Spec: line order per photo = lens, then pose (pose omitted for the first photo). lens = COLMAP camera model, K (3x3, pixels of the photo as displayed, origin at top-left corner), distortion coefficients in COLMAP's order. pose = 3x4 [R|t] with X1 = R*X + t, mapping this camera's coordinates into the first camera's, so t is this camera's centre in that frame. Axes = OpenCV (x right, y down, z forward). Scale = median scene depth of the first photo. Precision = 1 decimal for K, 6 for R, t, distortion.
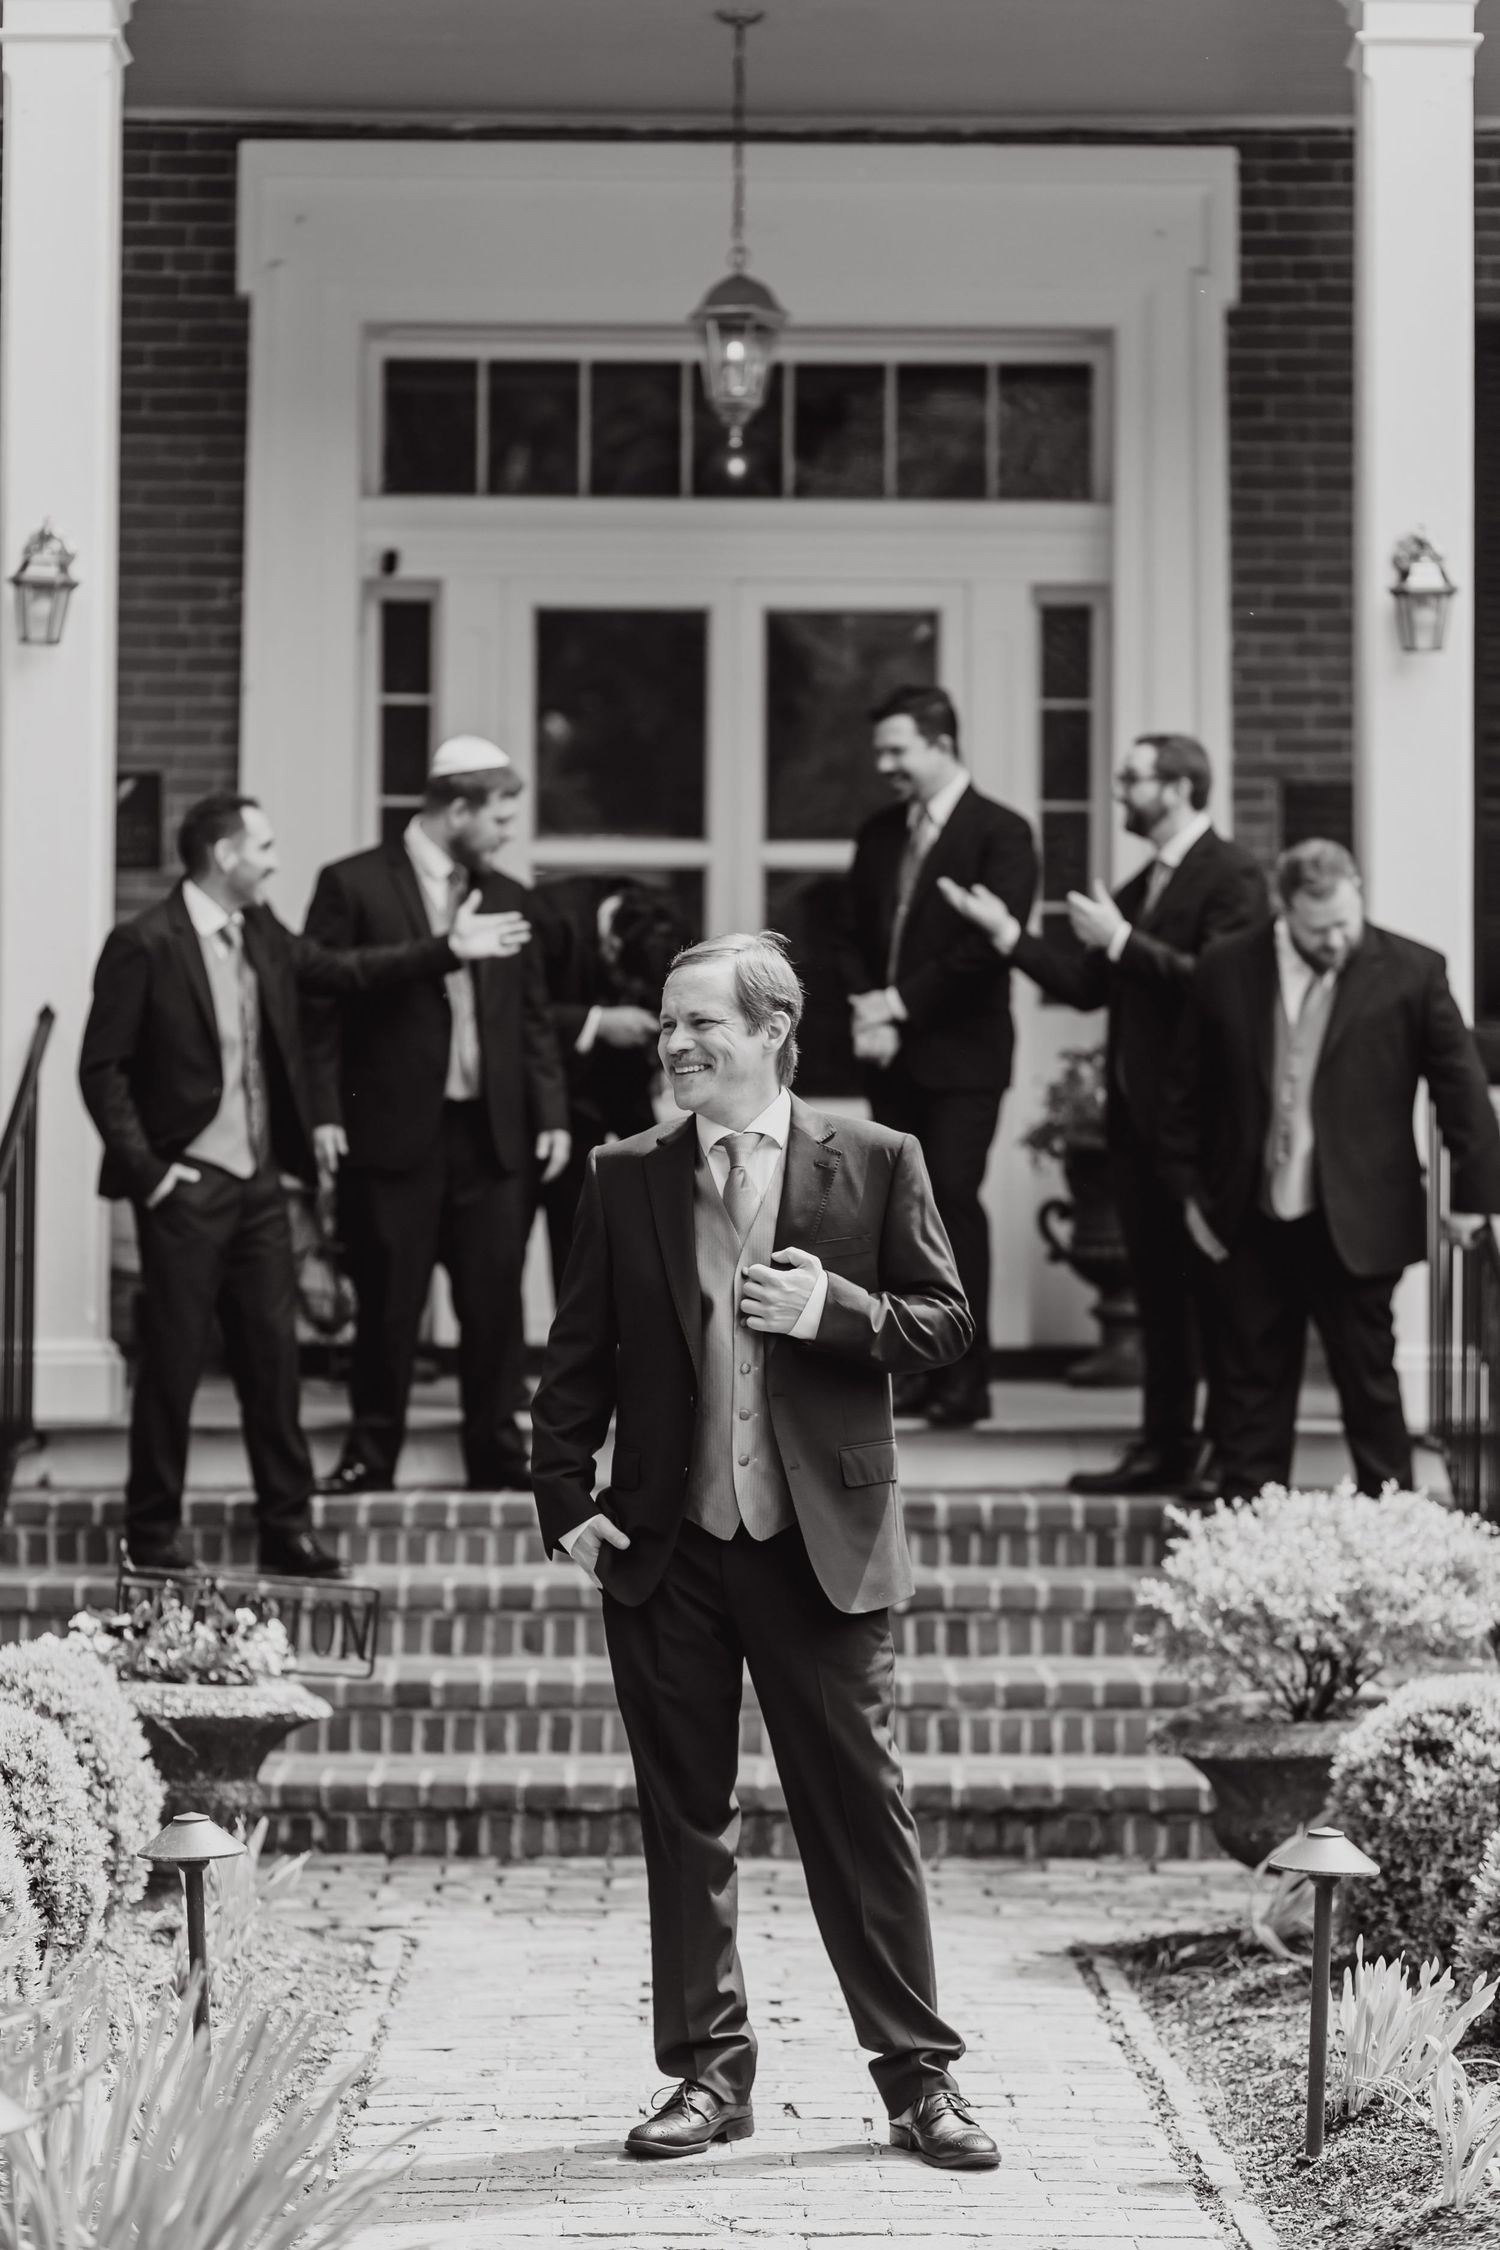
lens RADIAL K [[5496.9, 0, 747.3], [0, 5496.9, 1128.9], [0, 0, 1]] dist [0.167662, 0.000000]
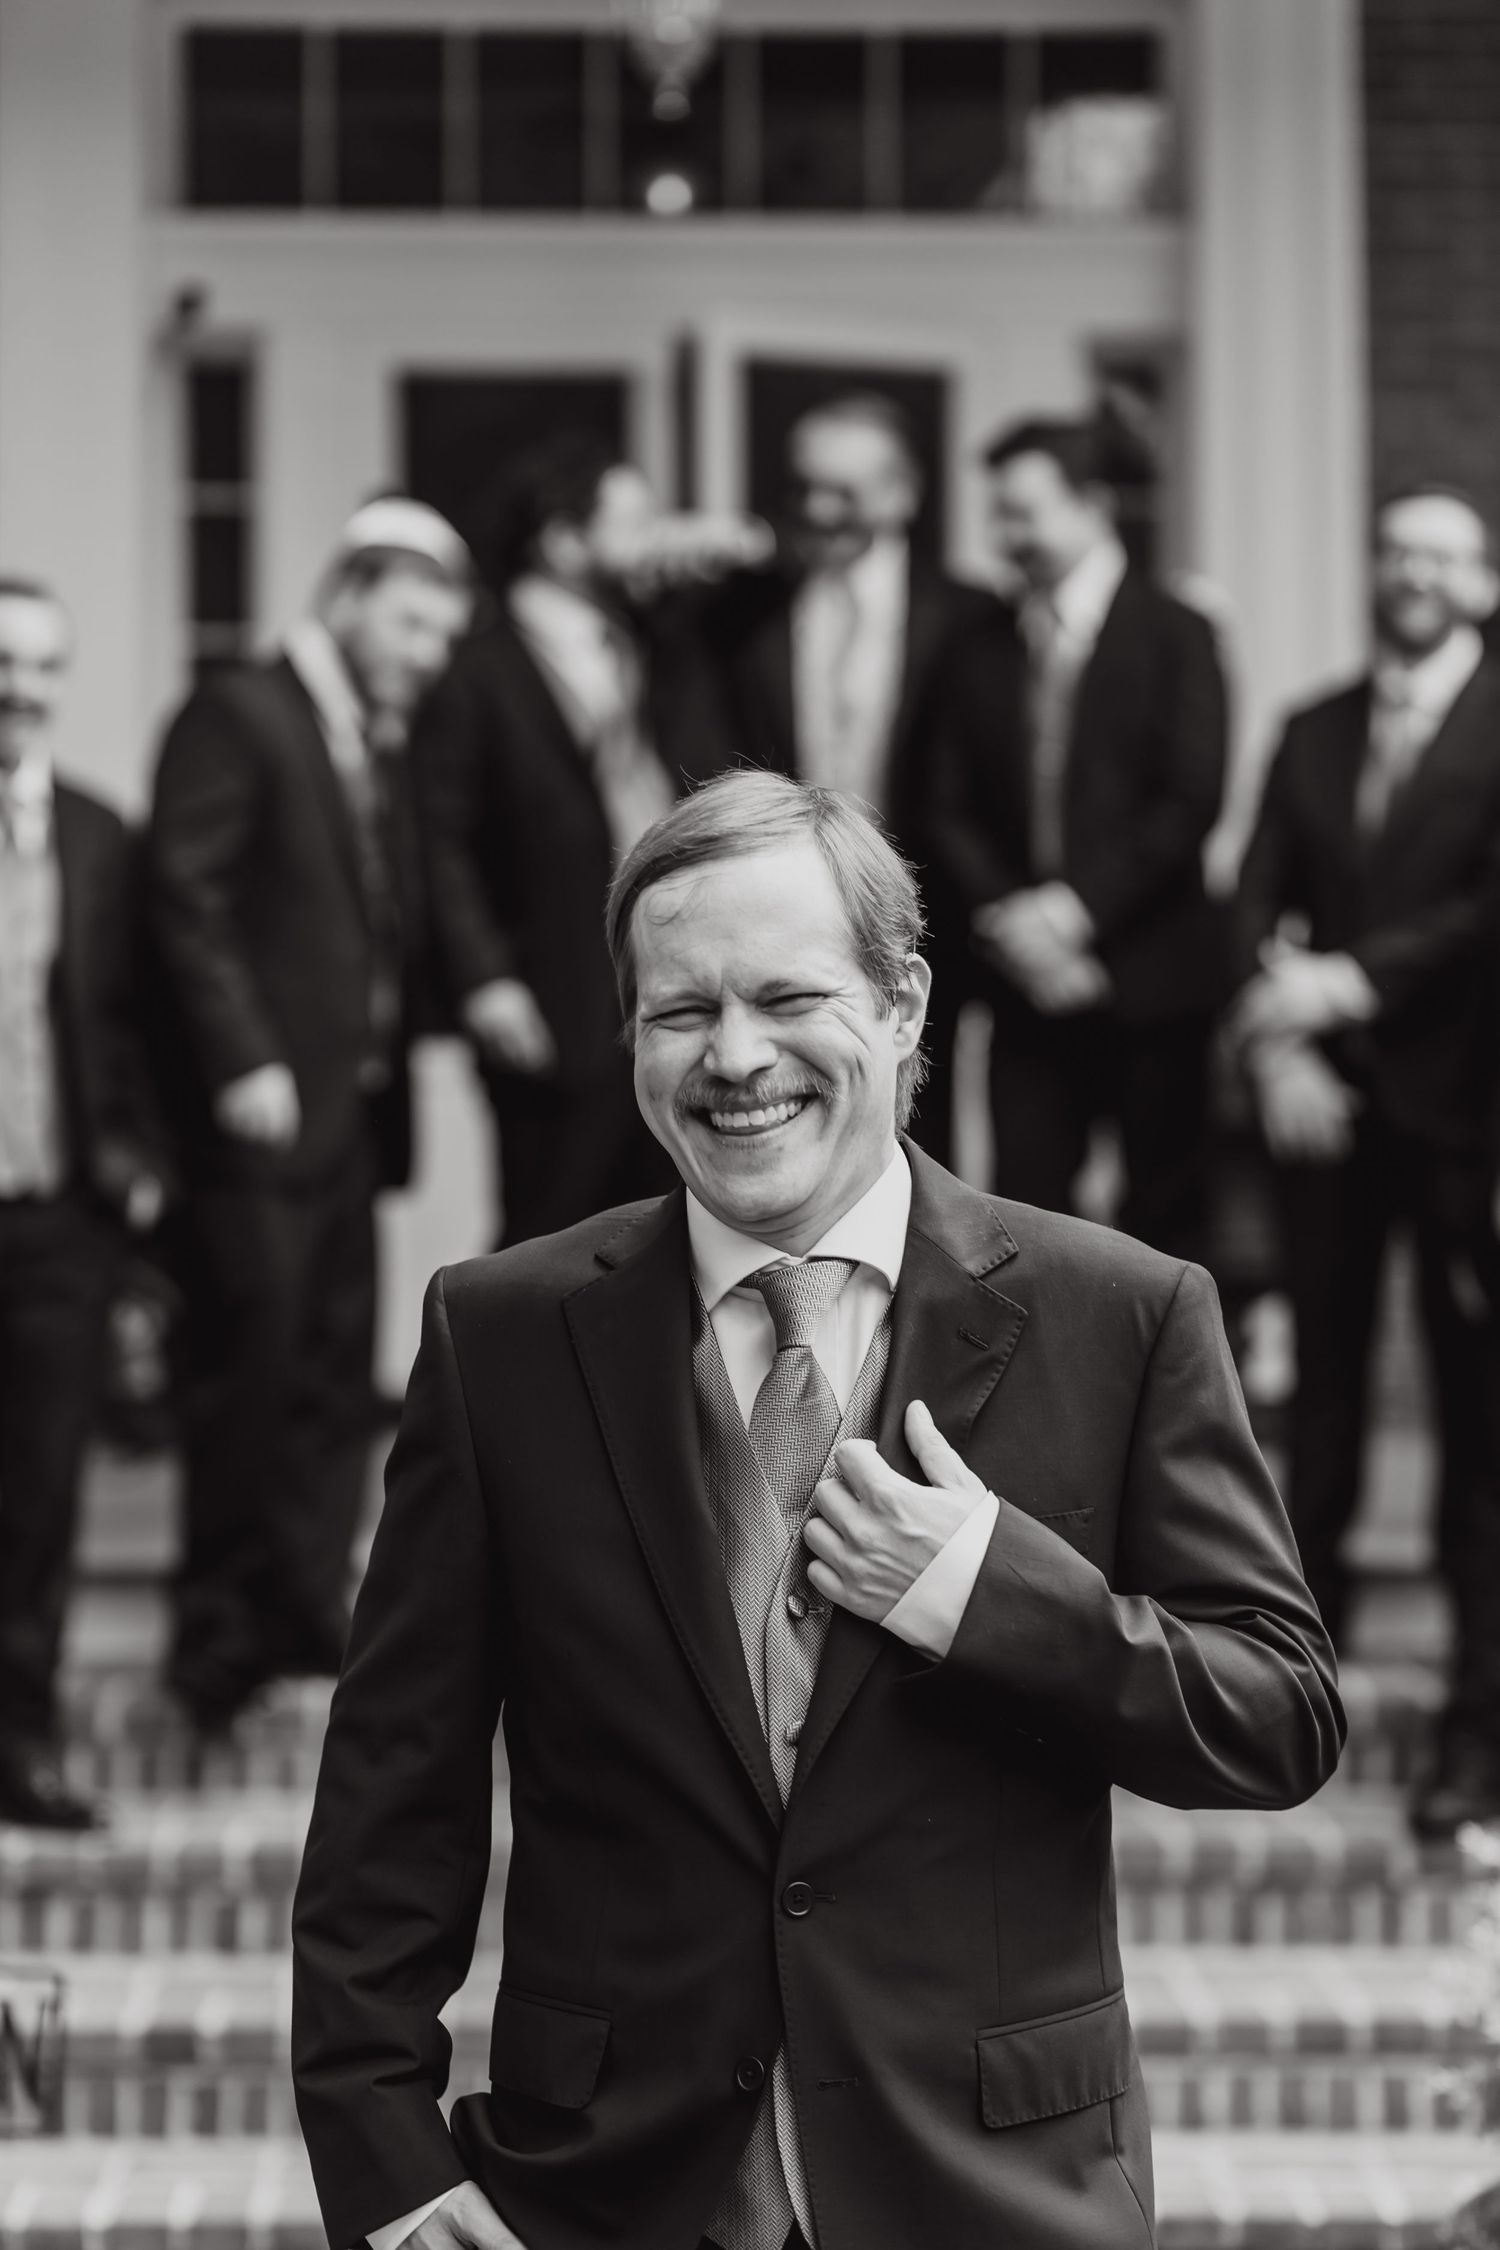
lens RADIAL K [[5496.9, 0, 754.9], [0, 5496.9, 1117.6], [0, 0, 1]] dist [0.167662, 0.000000]
pose [[0.999766, 0.000231, 0.021631, -0.009045], [-0.000605, 0.999850, 0.017285, -0.011316], [-0.021623, -0.017294, 0.999617, 0.381519]]
